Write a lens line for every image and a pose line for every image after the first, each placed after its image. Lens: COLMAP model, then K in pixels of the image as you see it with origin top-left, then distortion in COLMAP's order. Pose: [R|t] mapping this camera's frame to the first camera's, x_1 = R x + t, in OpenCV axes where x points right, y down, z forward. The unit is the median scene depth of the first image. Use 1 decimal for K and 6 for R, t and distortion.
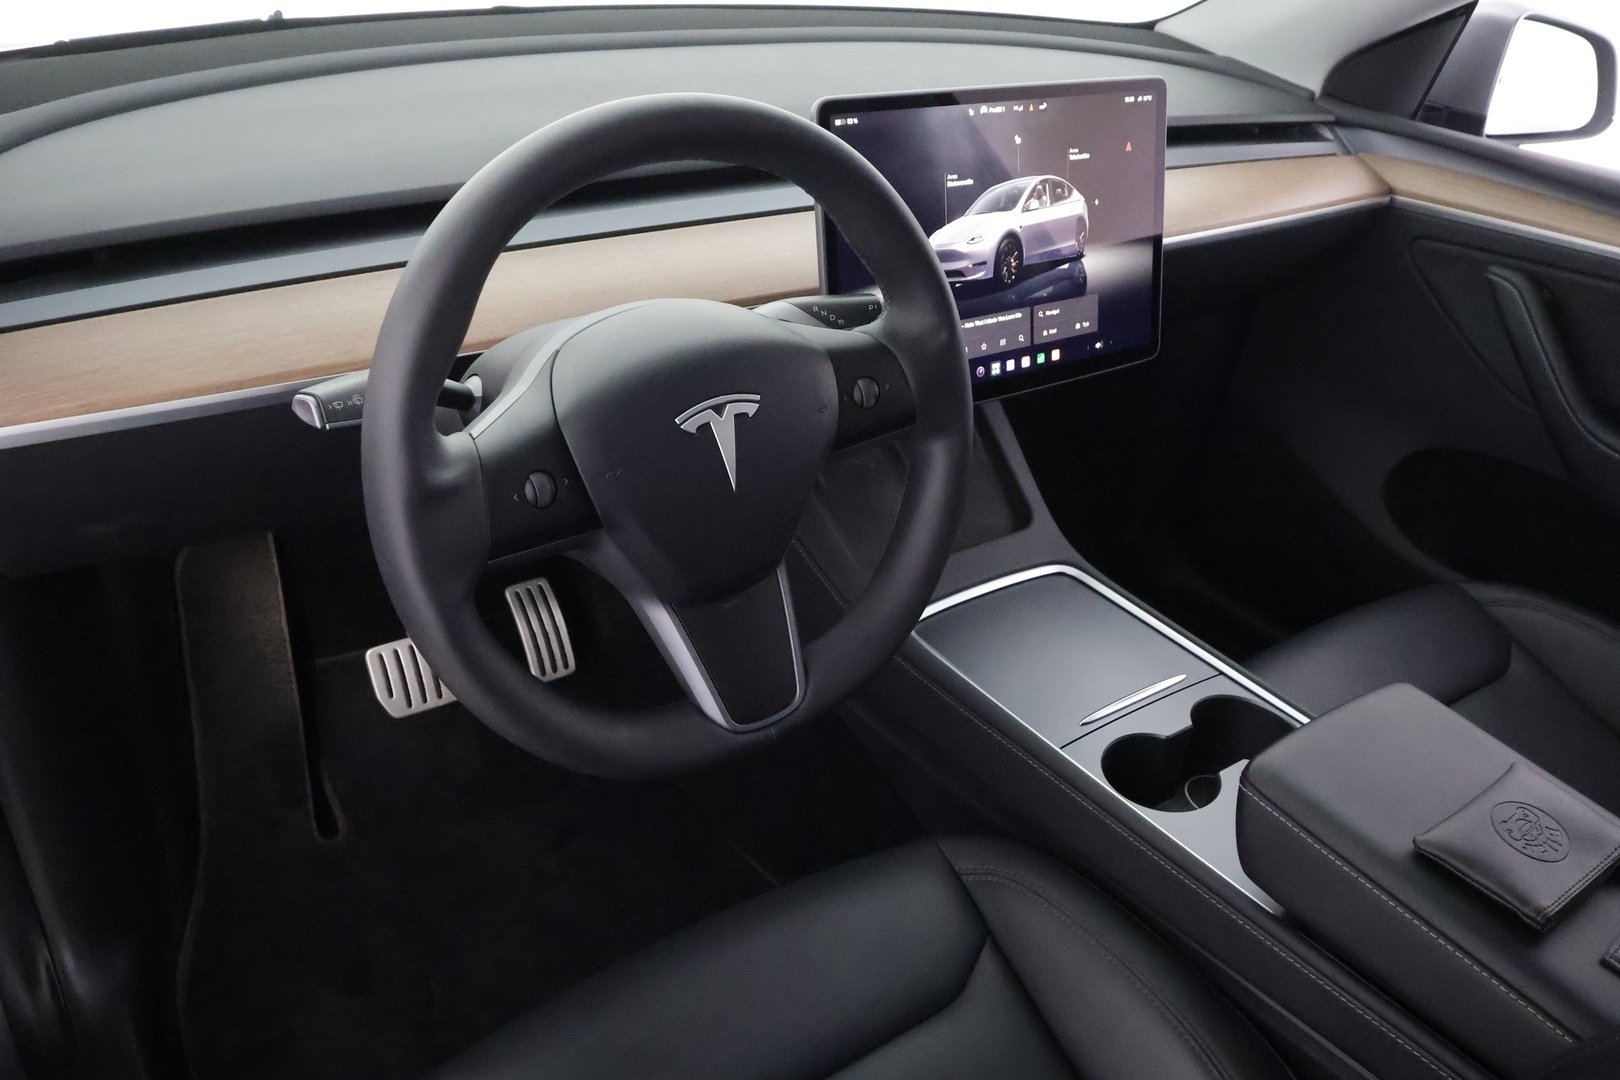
lens RADIAL K [[1292.0, 0, 811.6], [0, 1292.0, 540.9], [0, 0, 1]] dist [-0.030881, 0.002273]
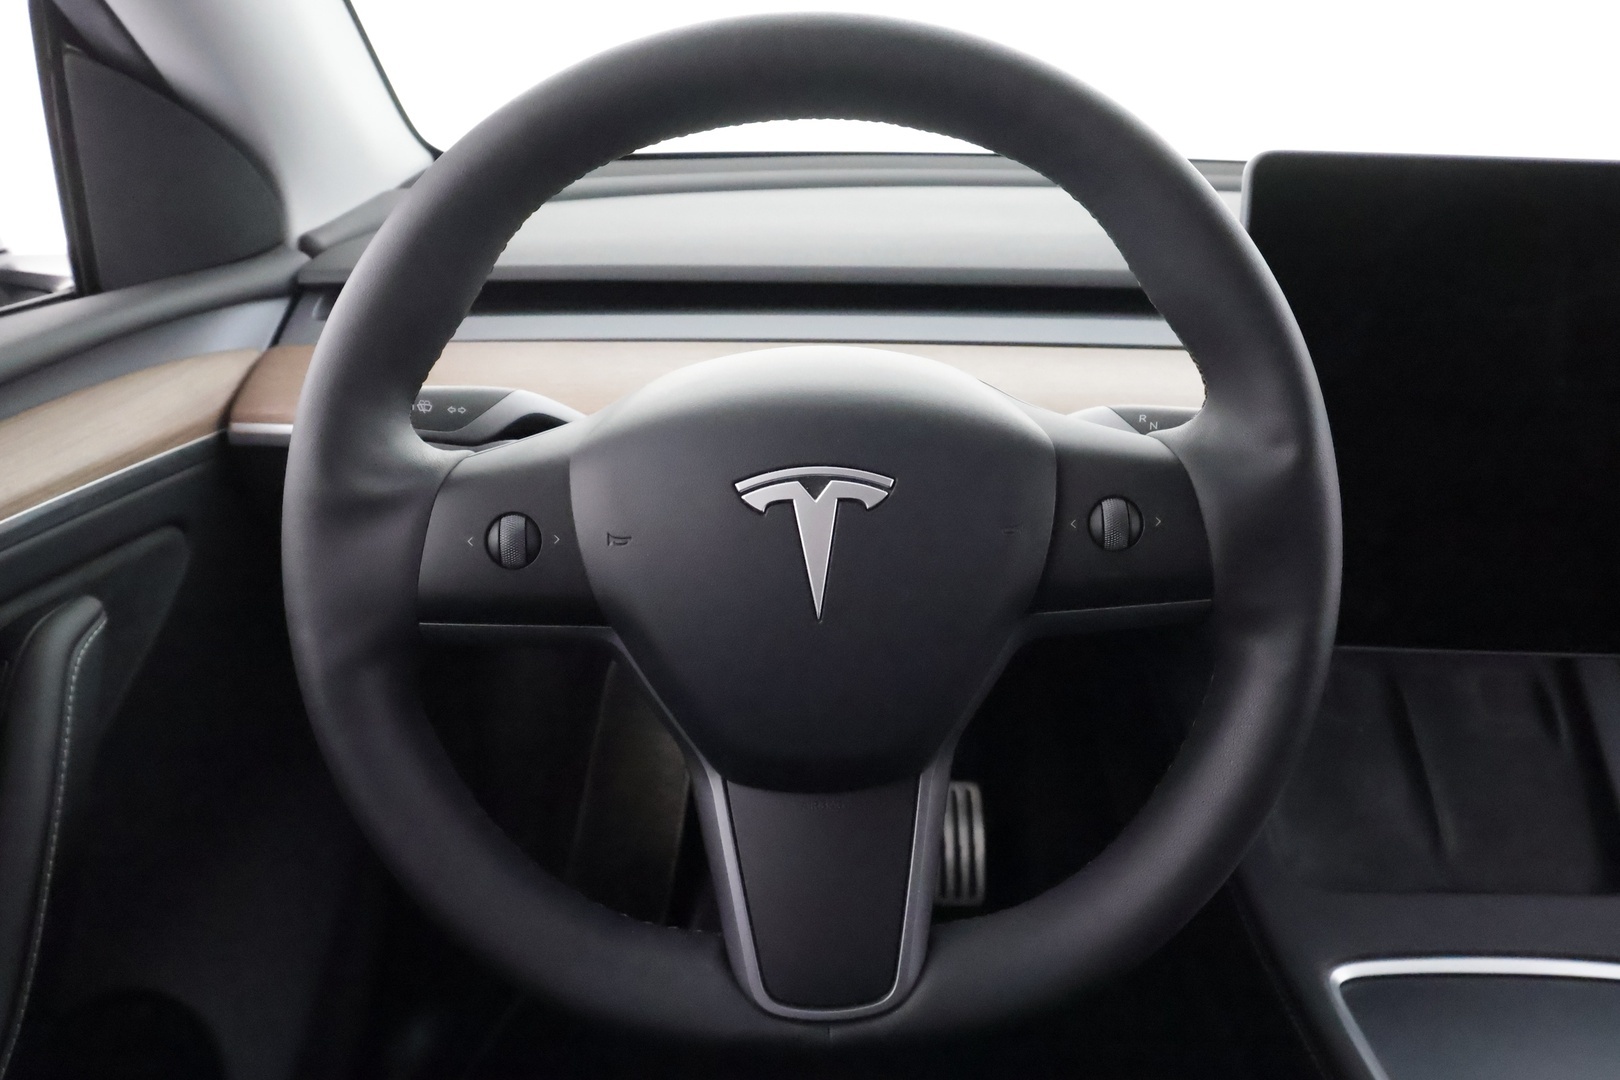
lens RADIAL K [[1172.1, 0, 816.4], [0, 1172.1, 541.1], [0, 0, 1]] dist [0.010025, 0.001156]
pose [[0.820395, 0.150704, -0.551580, 0.155708], [-0.260656, 0.957151, -0.126173, -0.001373], [0.508930, 0.247284, 0.824524, 0.325592]]
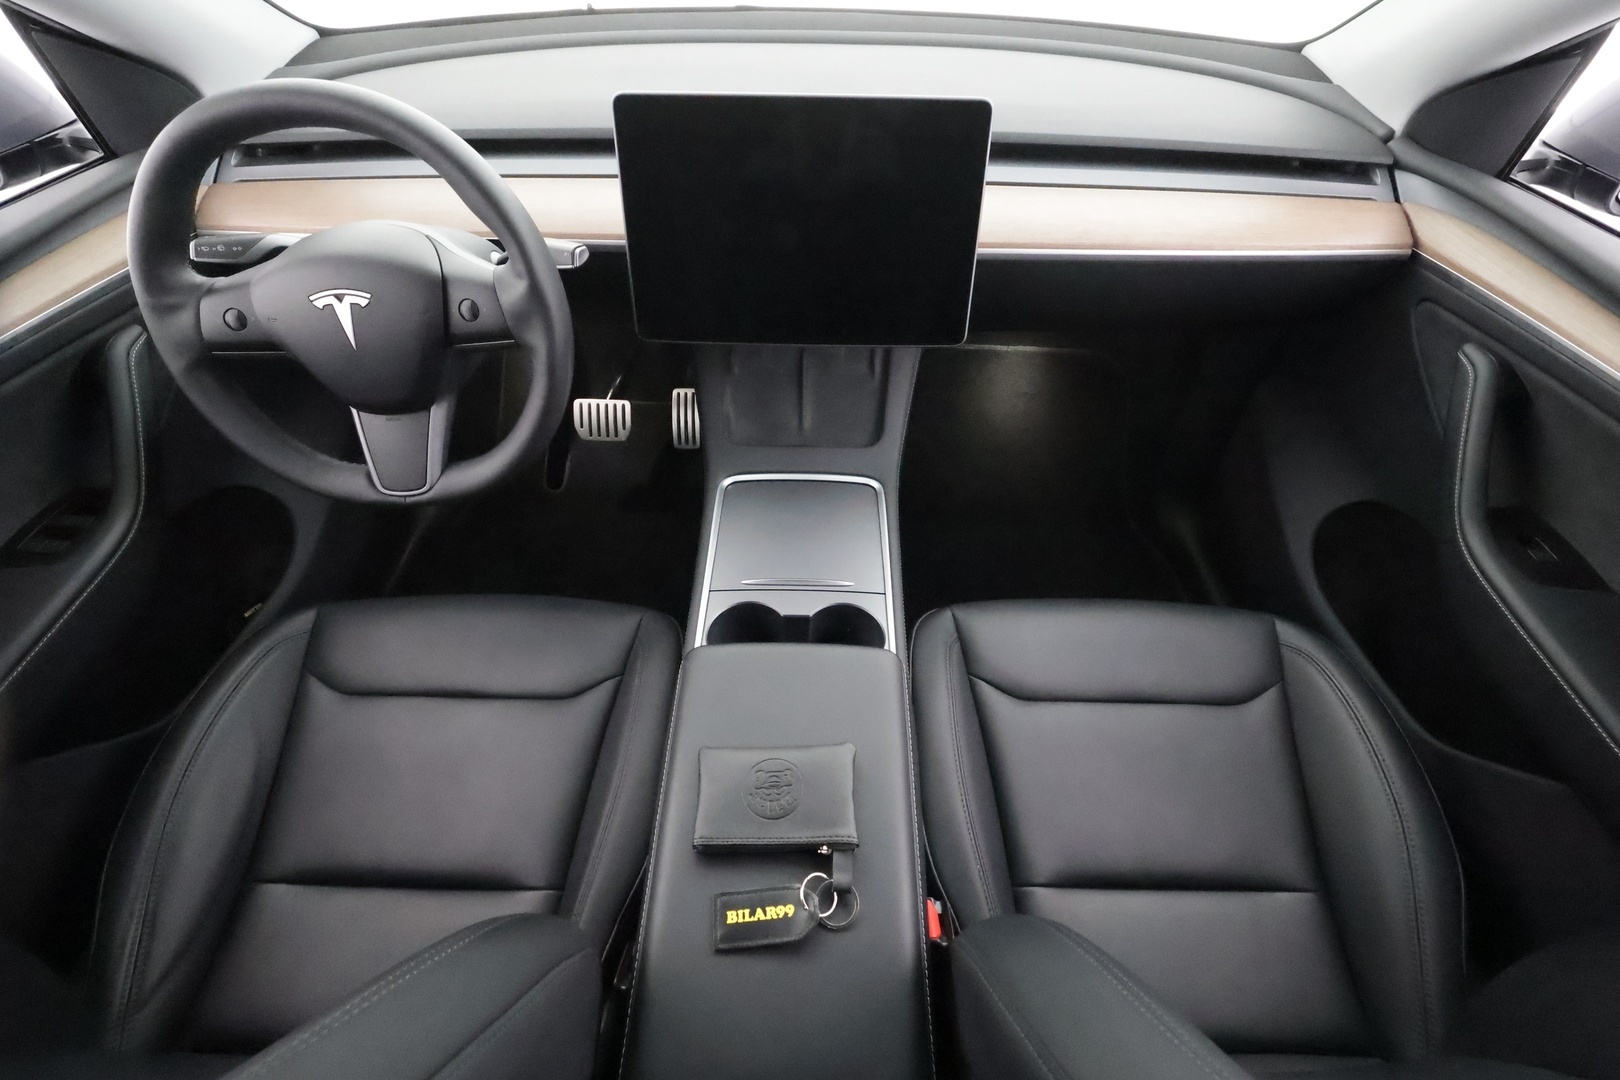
lens RADIAL K [[756.2, 0, 811.9], [0, 756.2, 537.5], [0, 0, 1]] dist [-0.006414, -0.000768]
pose [[0.799852, 0.369104, -0.473284, 0.589354], [-0.253966, 0.922613, 0.290323, -0.153100], [0.543818, -0.112017, 0.831694, 0.309762]]
